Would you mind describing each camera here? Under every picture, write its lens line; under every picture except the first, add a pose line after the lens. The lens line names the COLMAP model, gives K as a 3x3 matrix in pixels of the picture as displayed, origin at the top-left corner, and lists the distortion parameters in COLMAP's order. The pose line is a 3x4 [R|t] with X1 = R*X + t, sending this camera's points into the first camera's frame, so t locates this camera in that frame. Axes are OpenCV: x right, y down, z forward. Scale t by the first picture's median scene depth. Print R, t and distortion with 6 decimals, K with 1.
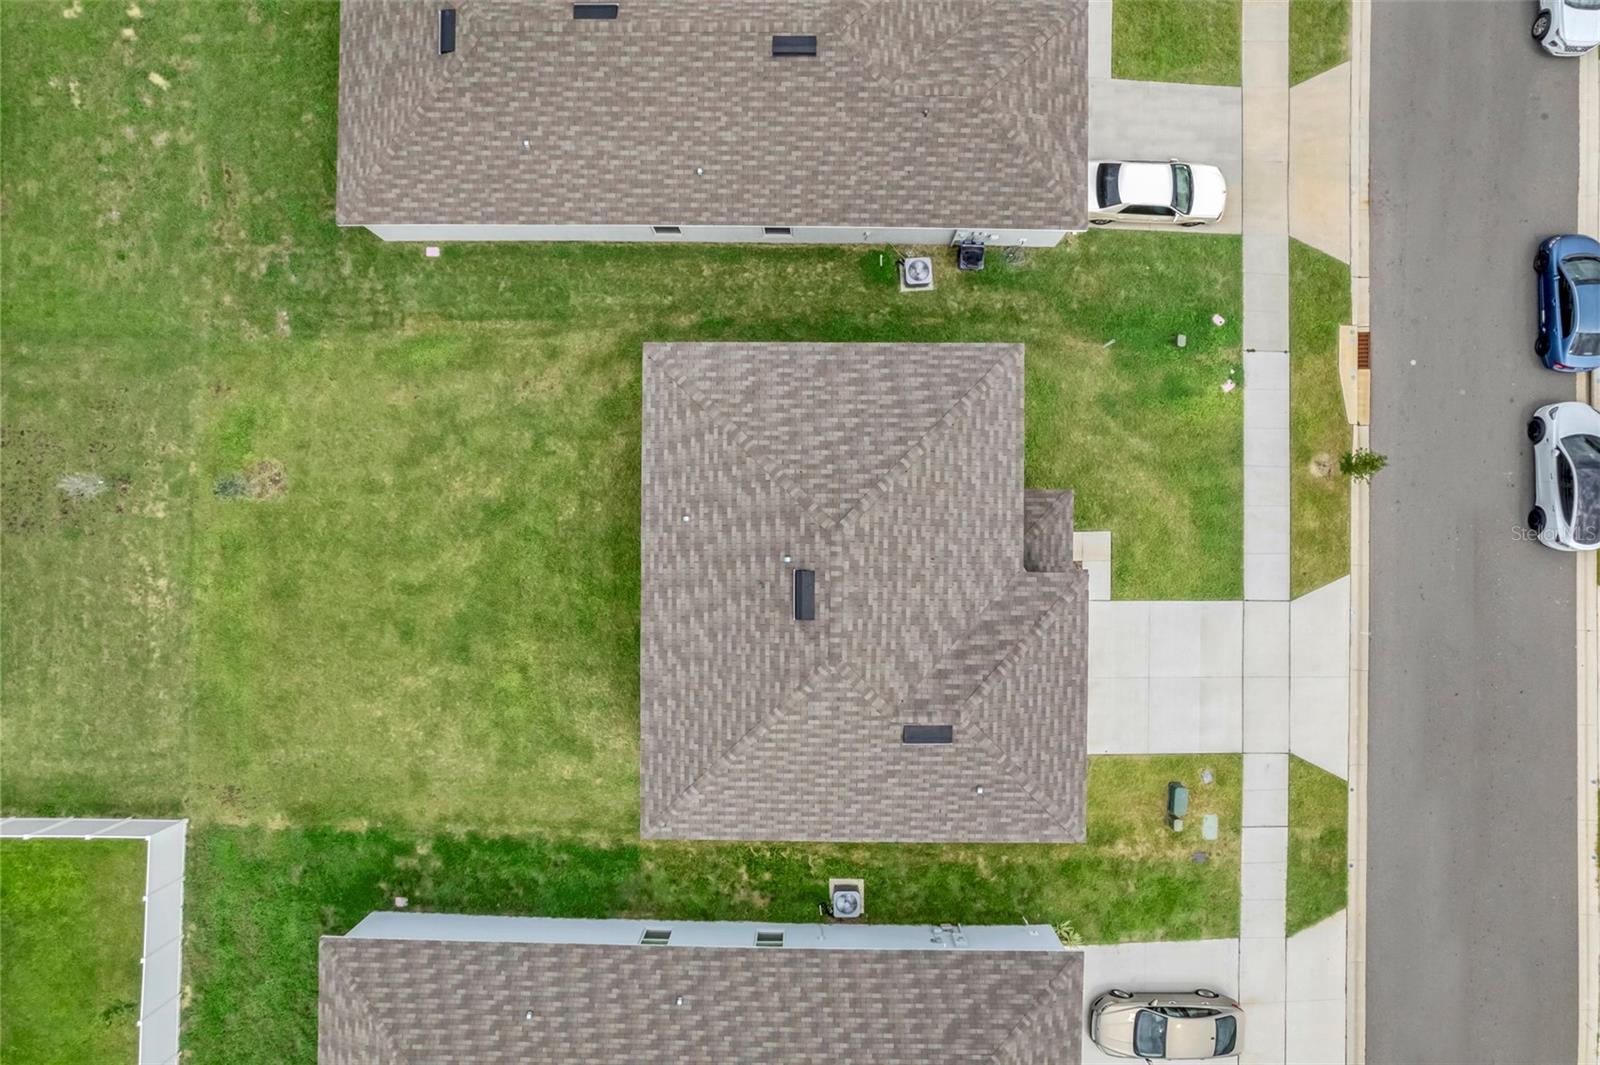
lens RADIAL K [[1001.8, 0, 816.7], [0, 1001.8, 536.1], [0, 0, 1]] dist [-0.043600, 0.000713]
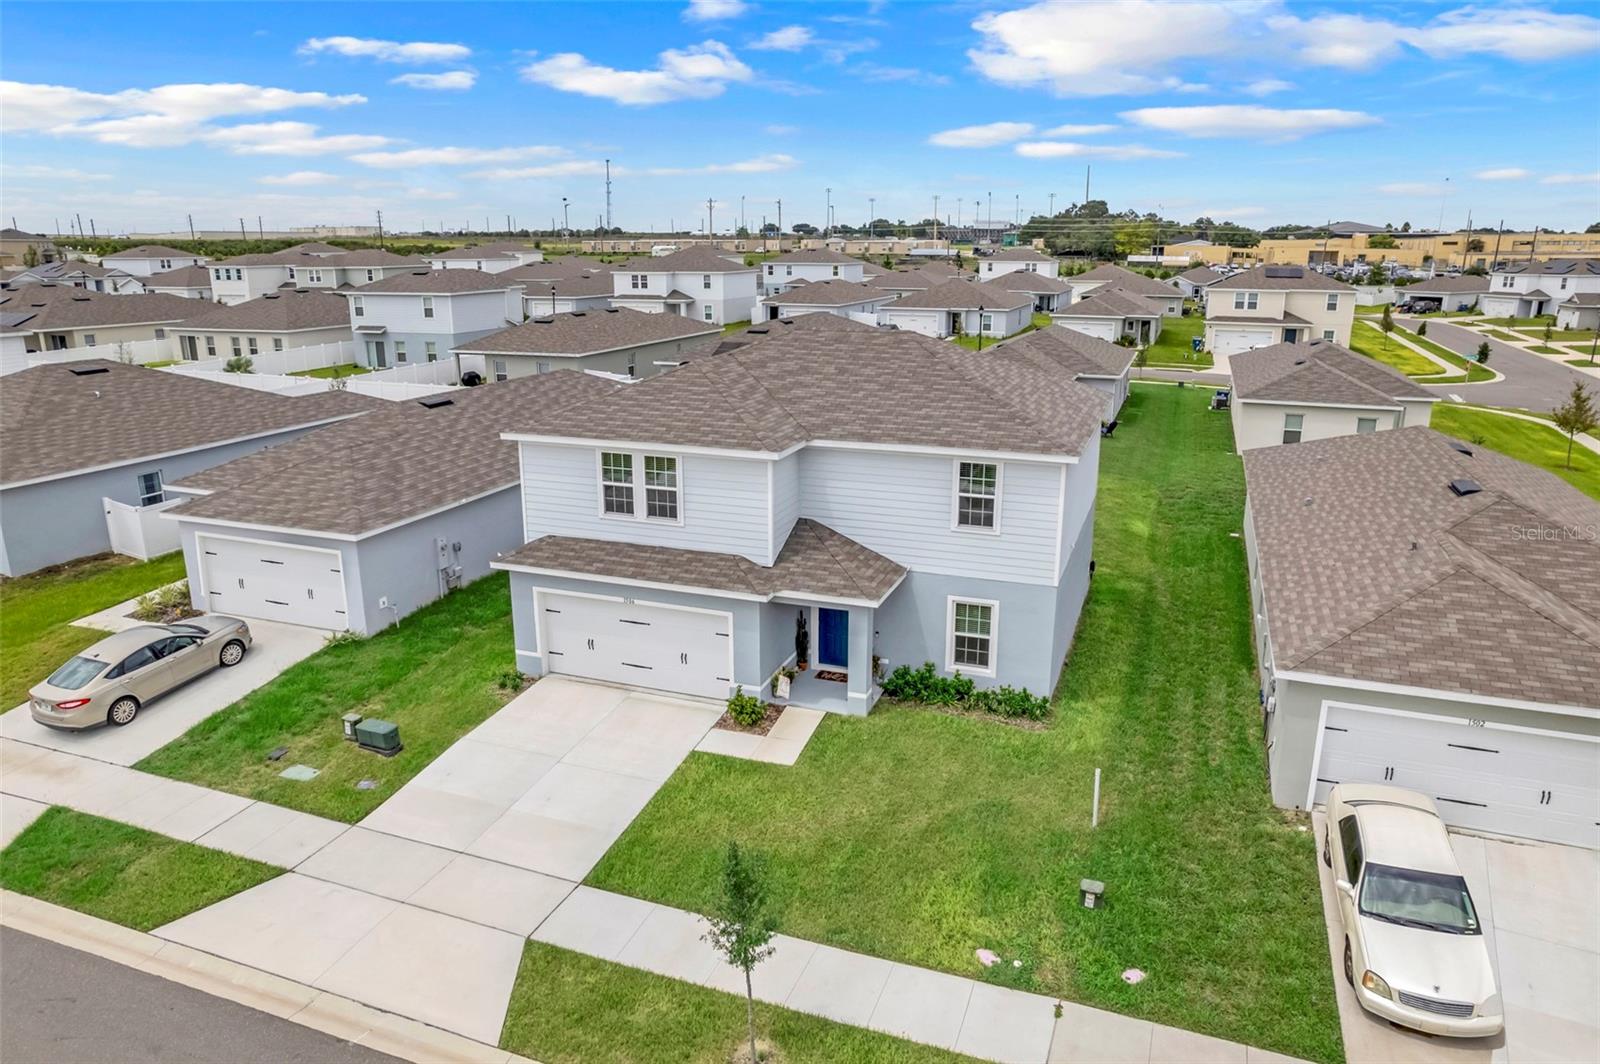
lens RADIAL K [[1056.2, 0, 800.0], [0, 1056.2, 532.0], [0, 0, 1]] dist [-0.078024, 0.072172]
pose [[-0.343899, 0.255564, -0.903560, 0.955175], [-0.938980, -0.086413, 0.332940, -0.243530], [0.007008, 0.962923, 0.269686, 0.756654]]
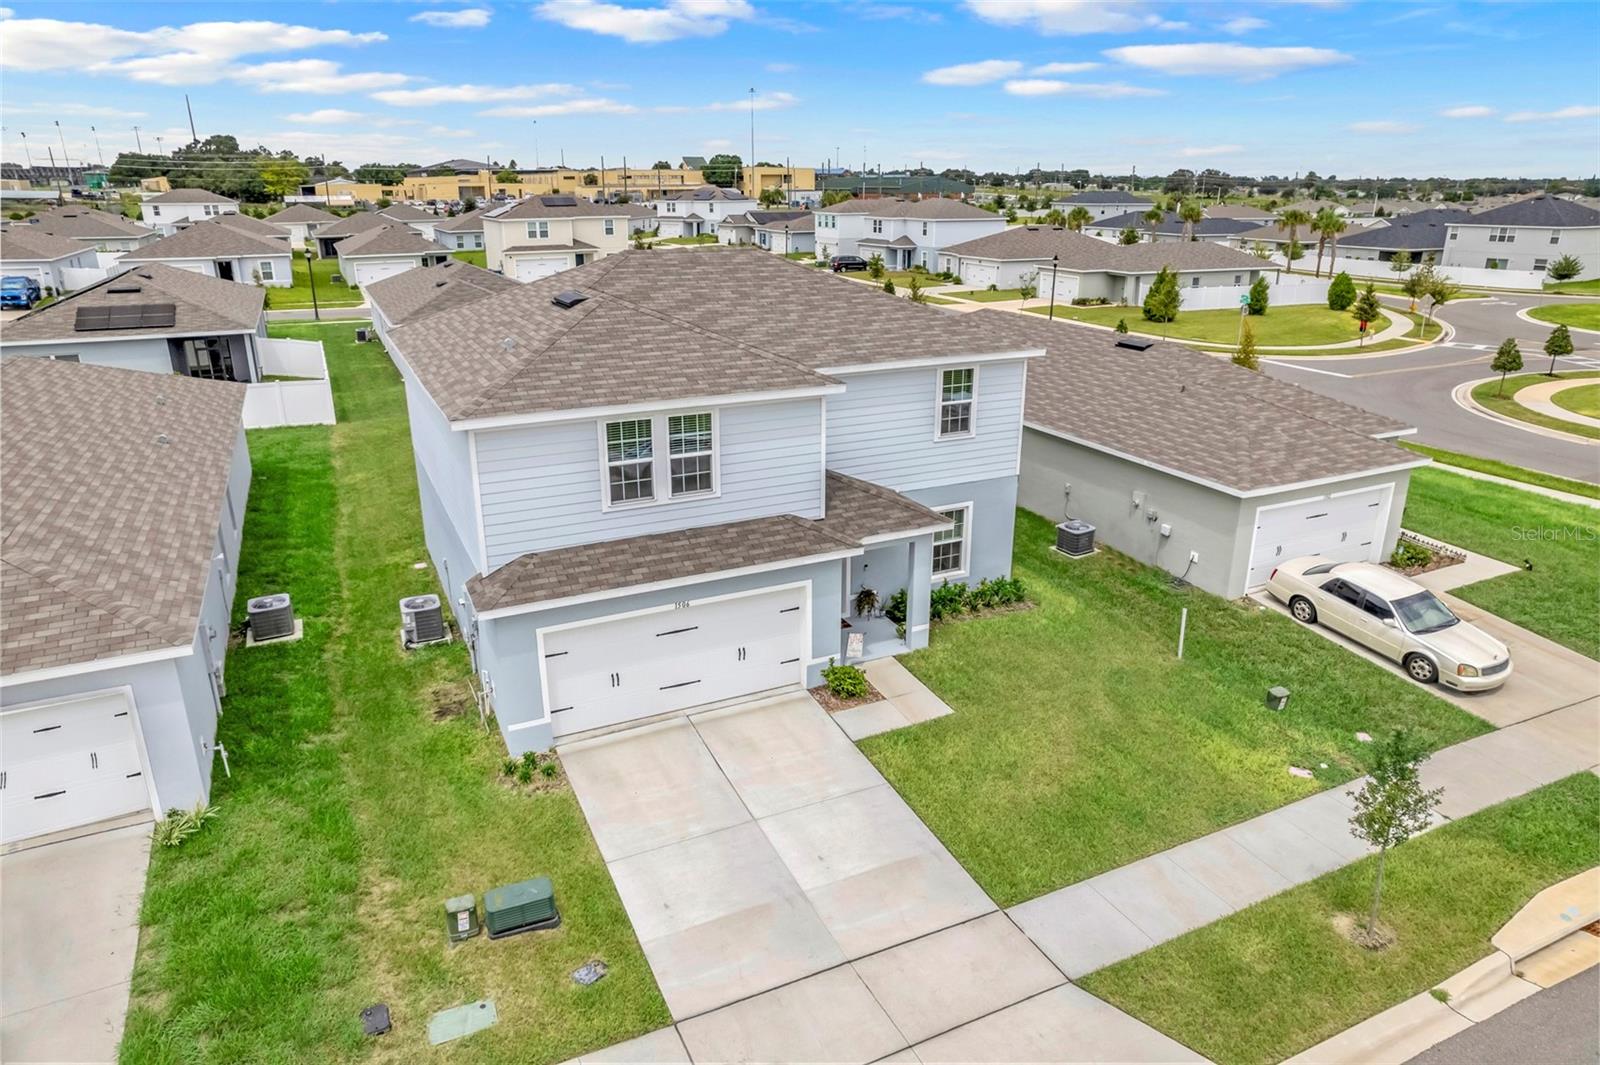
lens RADIAL K [[1028.4, 0, 800.0], [0, 1028.4, 532.5], [0, 0, 1]] dist [-0.091166, 0.086396]
pose [[0.444883, 0.296799, -0.844979, 0.815267], [-0.895588, 0.148935, -0.419215, 0.350038], [0.001424, 0.943254, 0.332068, 0.781042]]
